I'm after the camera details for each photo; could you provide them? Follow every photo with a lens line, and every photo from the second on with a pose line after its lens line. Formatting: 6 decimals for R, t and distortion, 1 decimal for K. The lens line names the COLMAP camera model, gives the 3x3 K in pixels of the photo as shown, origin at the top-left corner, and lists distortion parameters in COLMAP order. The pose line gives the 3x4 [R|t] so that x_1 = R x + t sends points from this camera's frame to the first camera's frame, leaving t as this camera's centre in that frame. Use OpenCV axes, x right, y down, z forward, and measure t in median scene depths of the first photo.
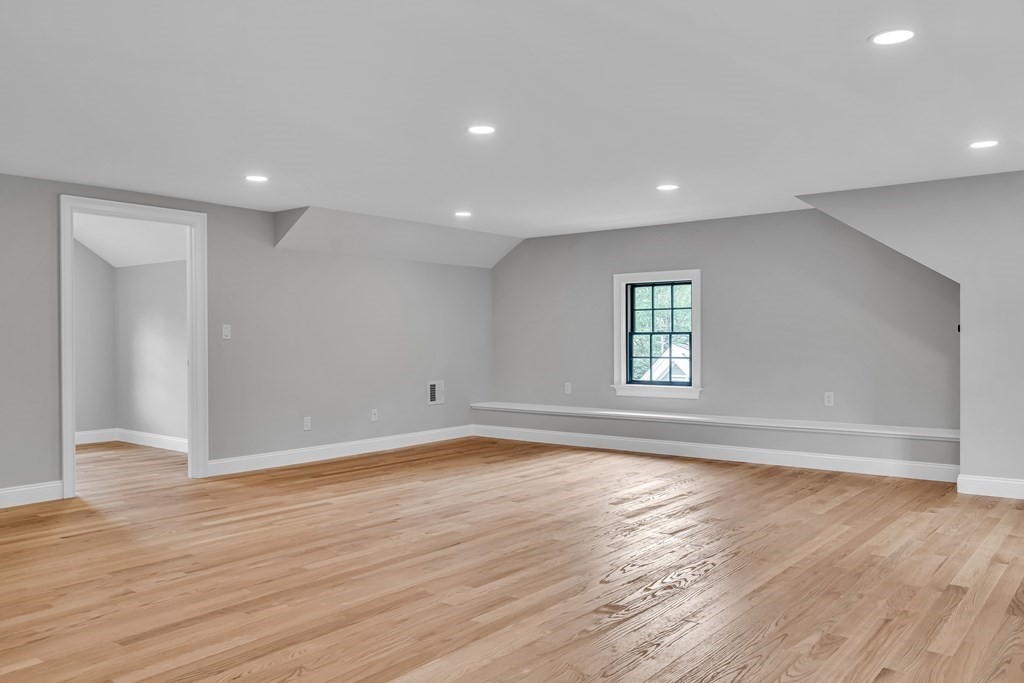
lens RADIAL K [[810.8, 0, 510.8], [0, 810.8, 345.4], [0, 0, 1]] dist [-0.008159, 0.005861]
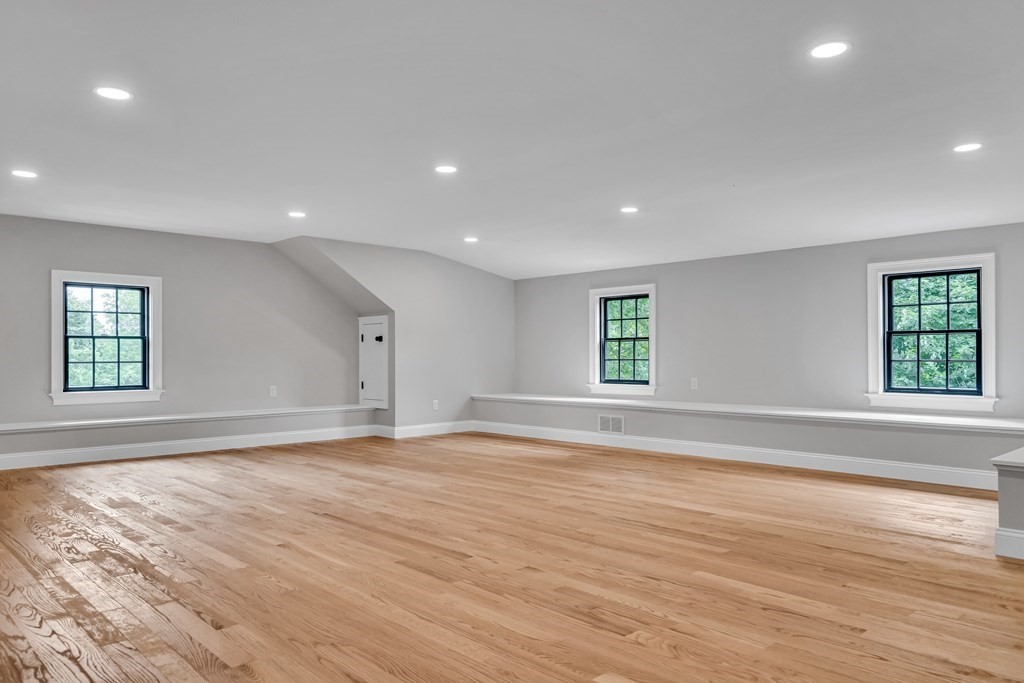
lens RADIAL K [[739.2, 0, 511.2], [0, 739.2, 341.4], [0, 0, 1]] dist [0.007712, -0.001343]
pose [[0.139687, 0.023229, 0.989923, -1.264247], [0.013432, 0.999588, -0.025351, 0.038365], [-0.990105, 0.016838, 0.139317, 0.795851]]
